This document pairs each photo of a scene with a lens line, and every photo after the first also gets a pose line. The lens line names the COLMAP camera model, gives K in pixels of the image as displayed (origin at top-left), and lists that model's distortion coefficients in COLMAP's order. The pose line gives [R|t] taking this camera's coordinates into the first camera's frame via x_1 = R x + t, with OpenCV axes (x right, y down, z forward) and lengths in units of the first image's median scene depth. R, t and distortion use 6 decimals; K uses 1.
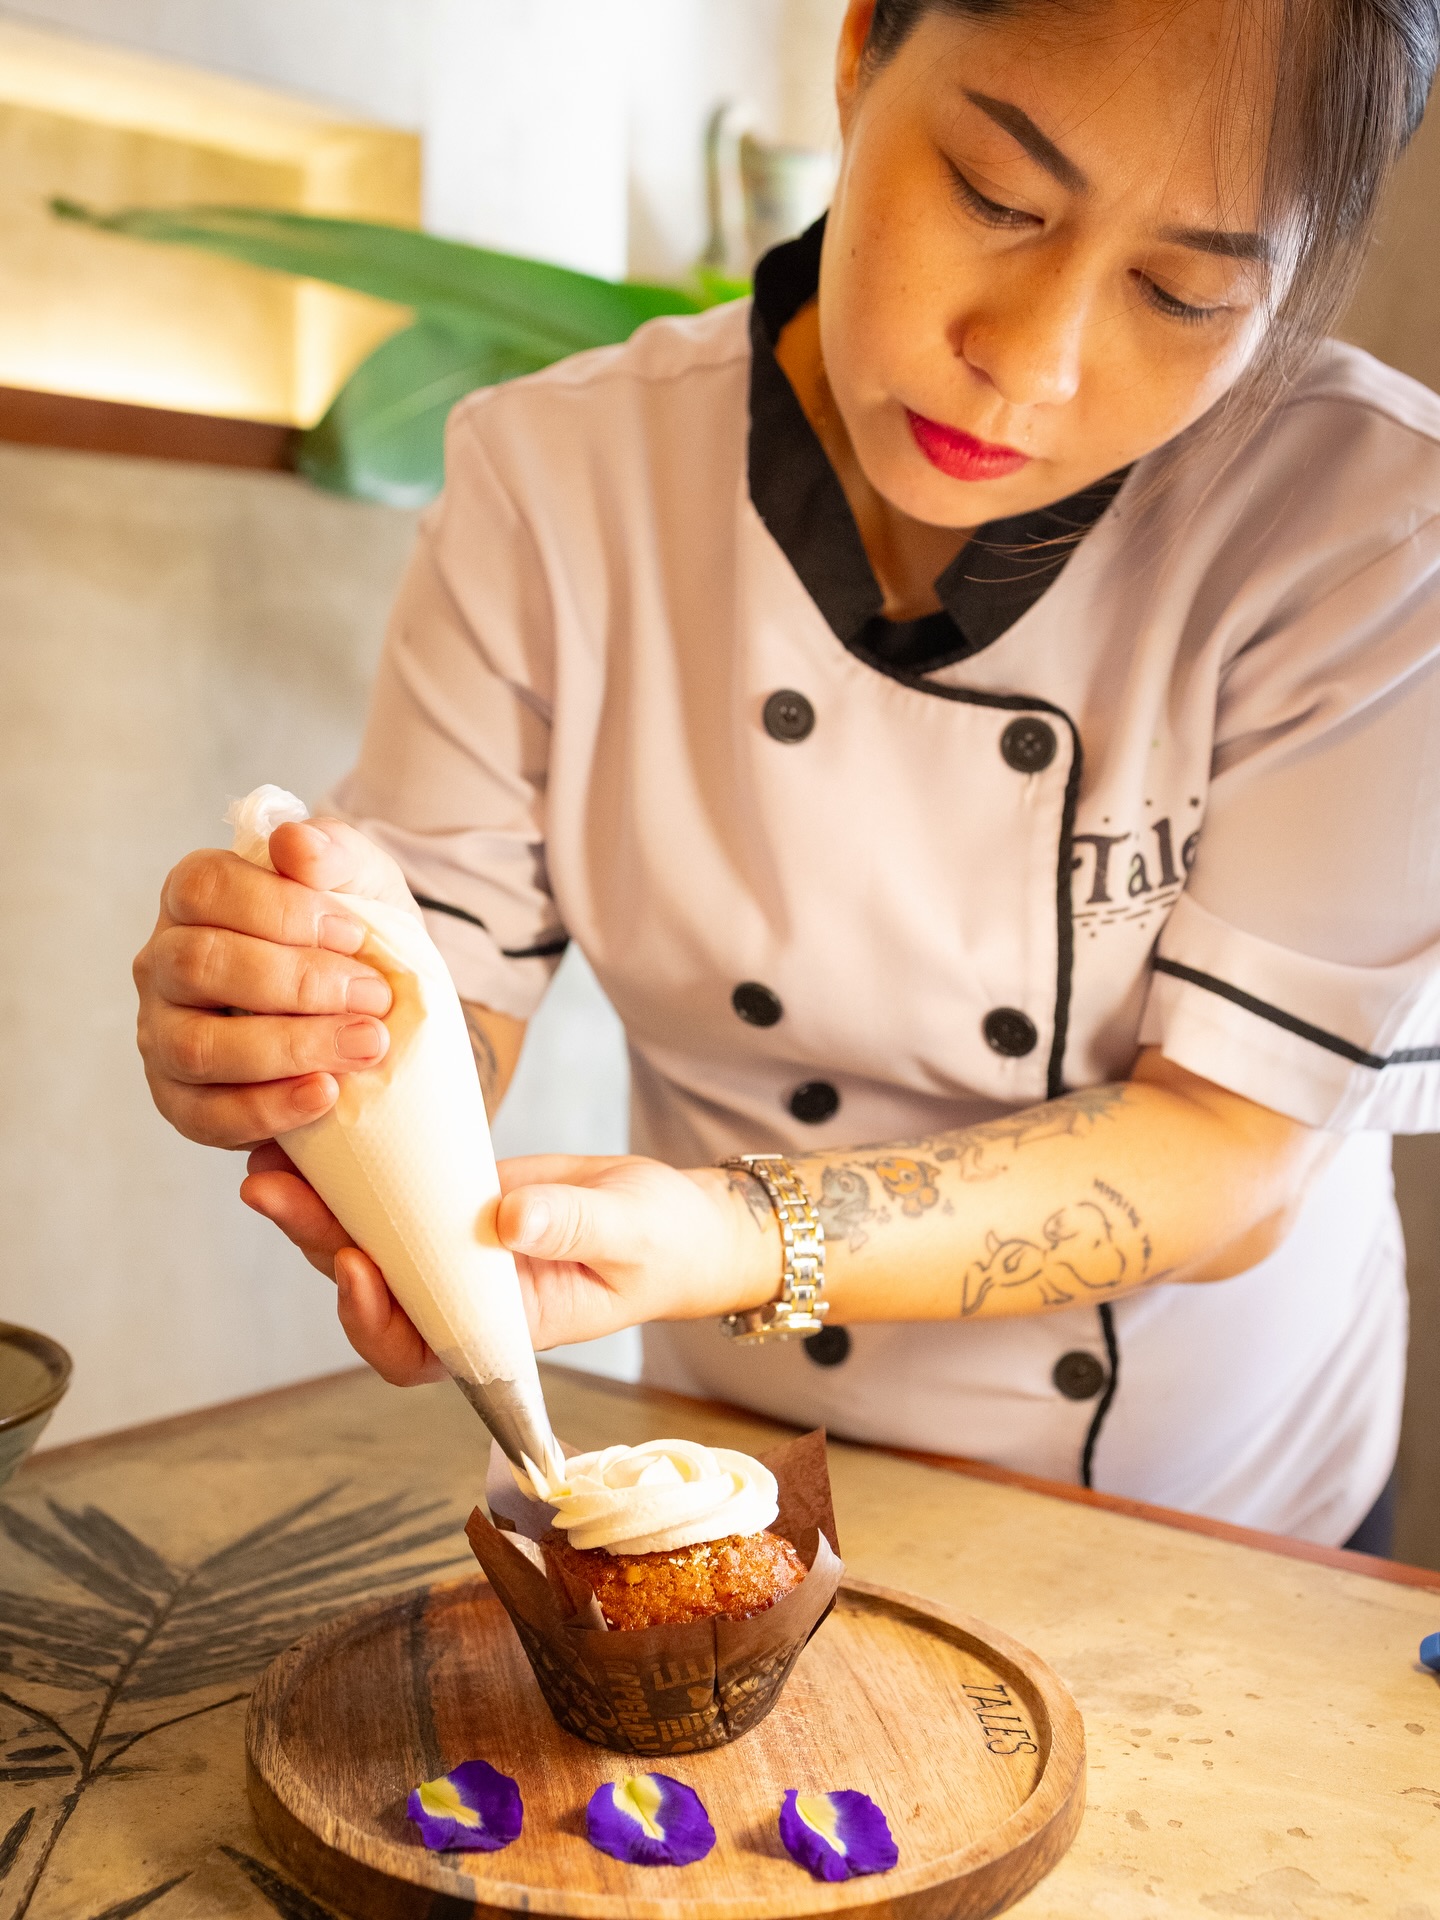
lens RADIAL K [[2189.7, 0, 719.1], [0, 2189.7, 988.3], [0, 0, 1]] dist [0.048069, 0.001634]
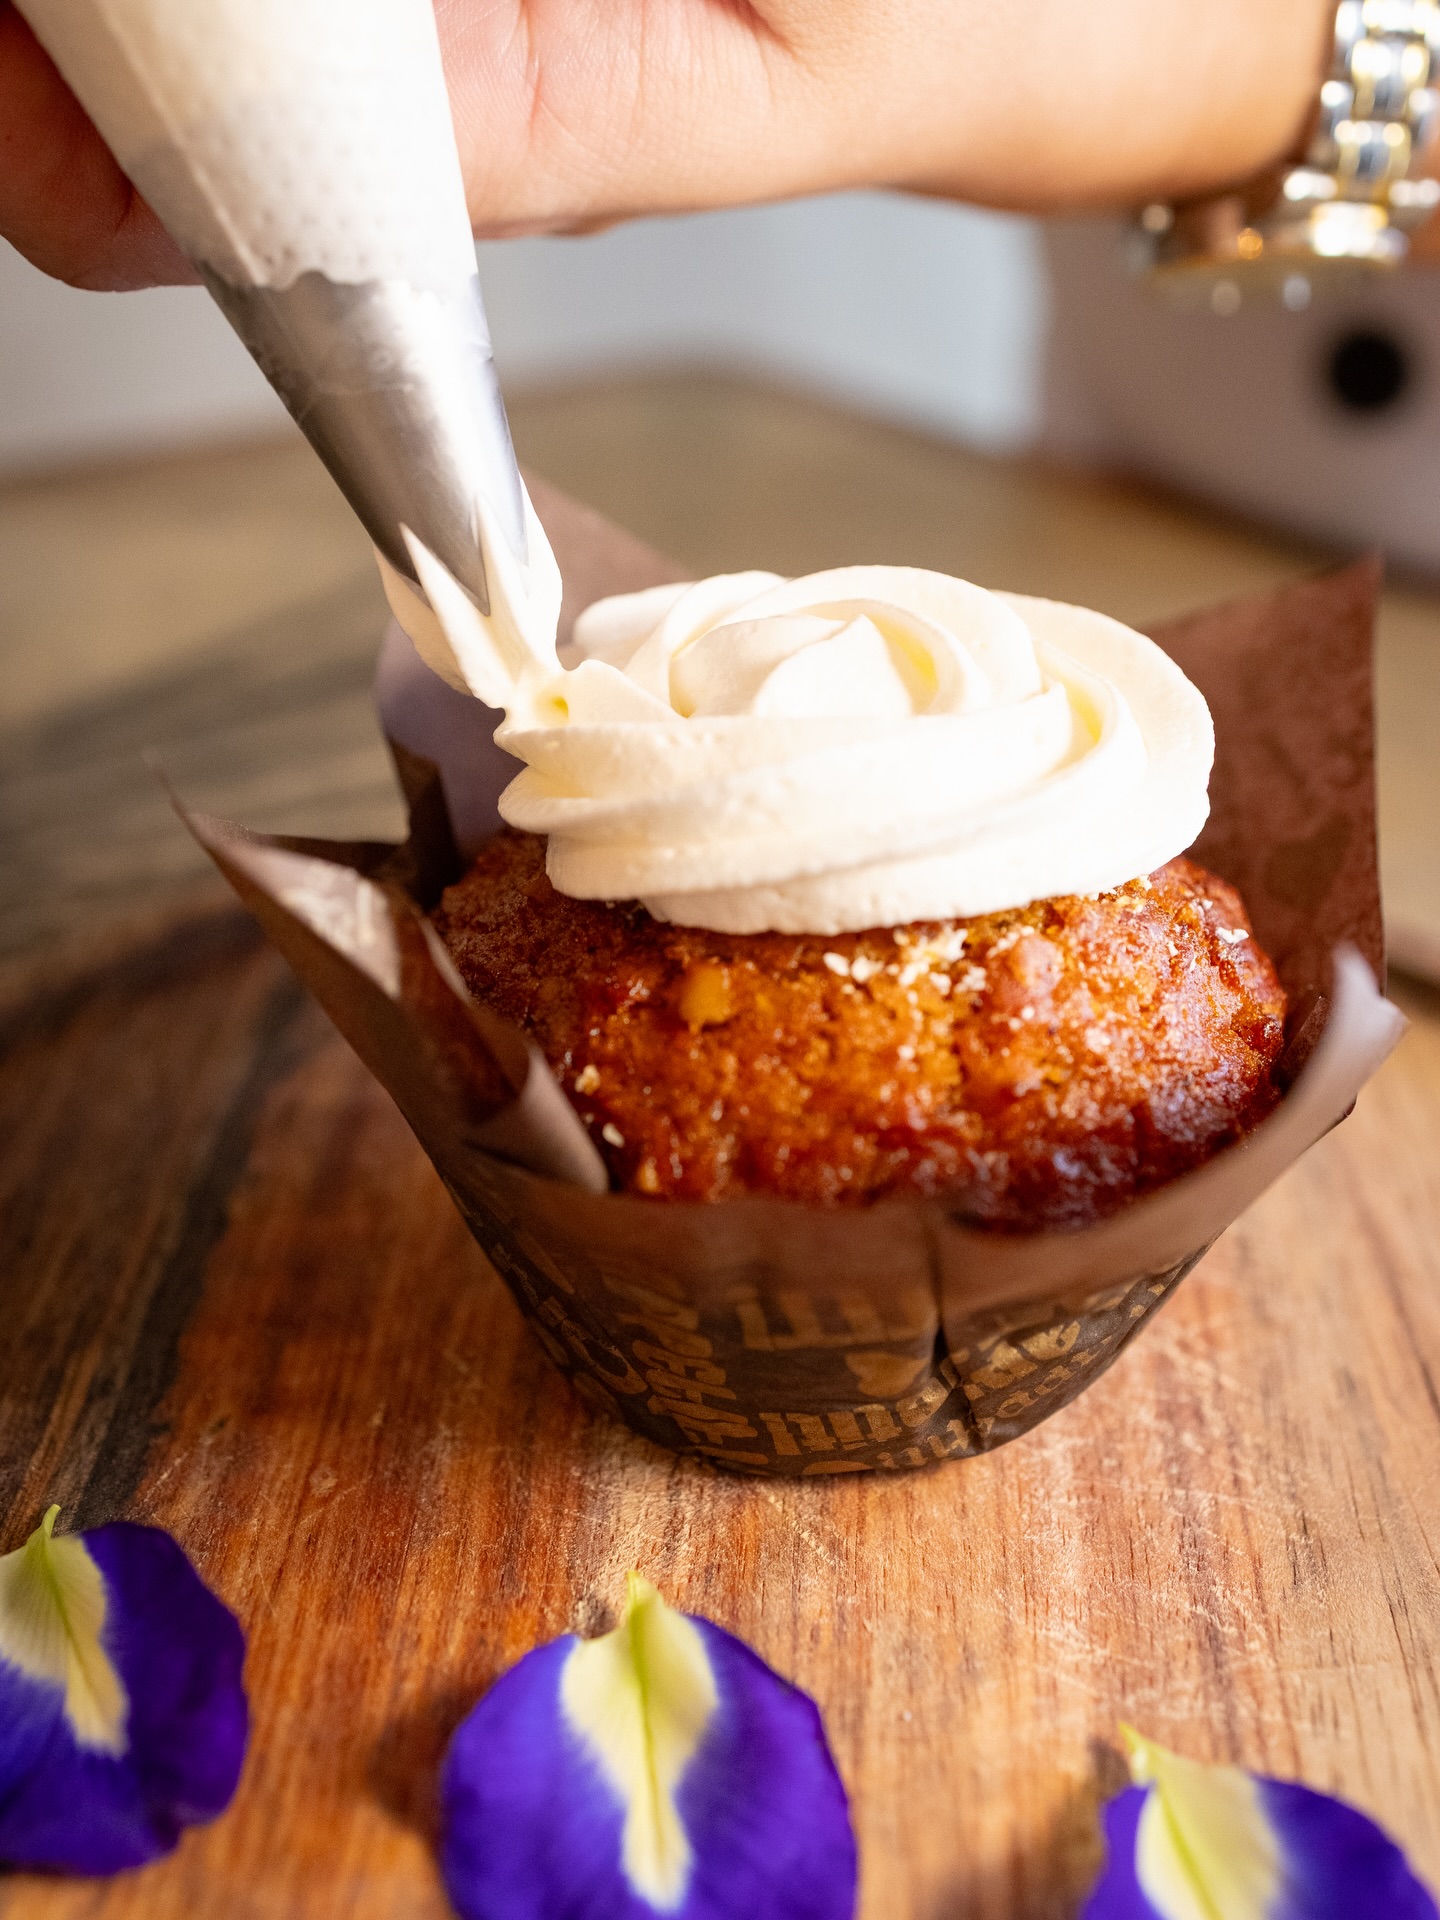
lens RADIAL K [[2189.7, 0, 719.1], [0, 2189.7, 988.3], [0, 0, 1]] dist [0.048069, 0.001634]
pose [[0.976748, 0.110683, -0.183609, 0.019904], [-0.026478, 0.912149, 0.409004, 0.138021], [0.212749, -0.394632, 0.893870, 0.720527]]
